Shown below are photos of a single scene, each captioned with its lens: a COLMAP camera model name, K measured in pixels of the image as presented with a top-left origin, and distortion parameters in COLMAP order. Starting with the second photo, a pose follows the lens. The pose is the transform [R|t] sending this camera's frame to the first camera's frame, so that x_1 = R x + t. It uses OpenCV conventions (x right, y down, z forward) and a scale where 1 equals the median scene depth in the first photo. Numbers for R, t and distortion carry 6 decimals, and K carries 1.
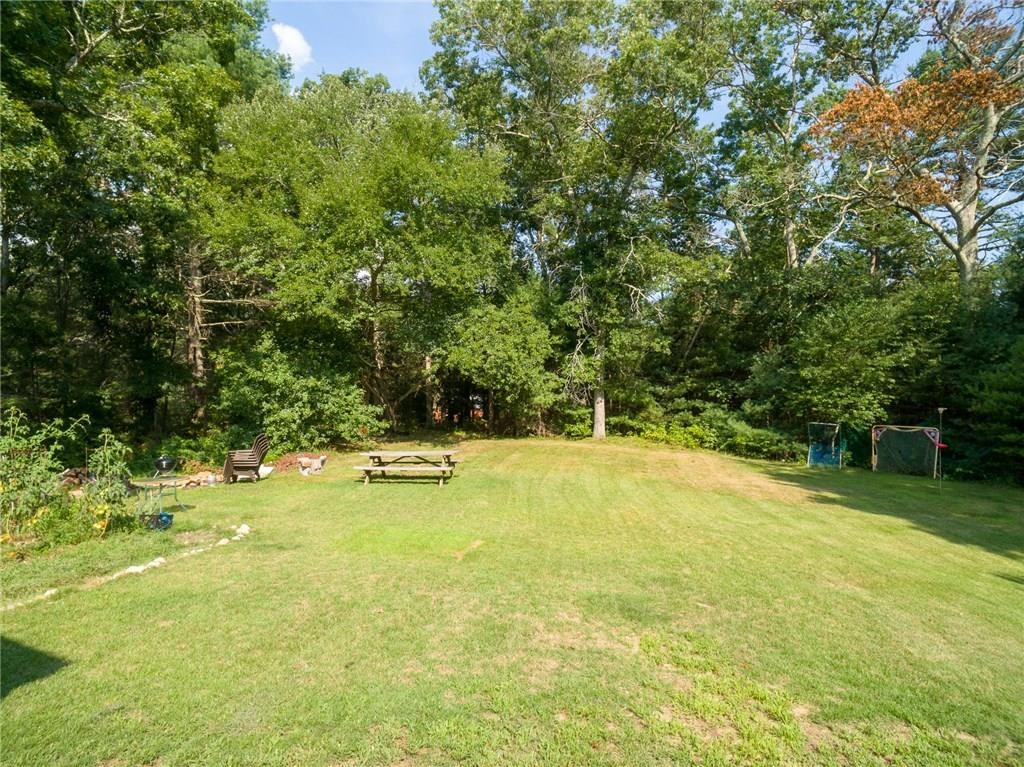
lens RADIAL K [[571.5, 0, 508.0], [0, 571.5, 386.4], [0, 0, 1]] dist [0.021084, 0.000705]
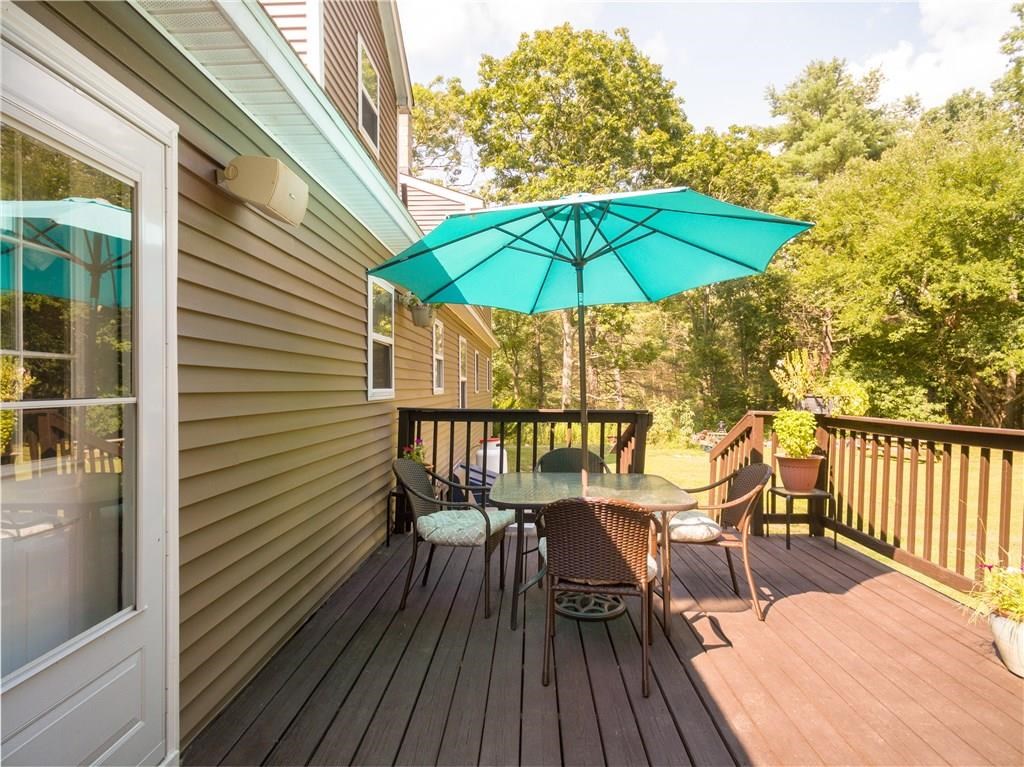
lens RADIAL K [[571.5, 0, 508.0], [0, 571.5, 386.4], [0, 0, 1]] dist [0.021084, 0.000705]
pose [[0.399127, 0.001597, -0.916894, 0.522150], [-0.007019, 0.999975, -0.001314, 0.004633], [0.916869, 0.006961, 0.399128, -0.266949]]
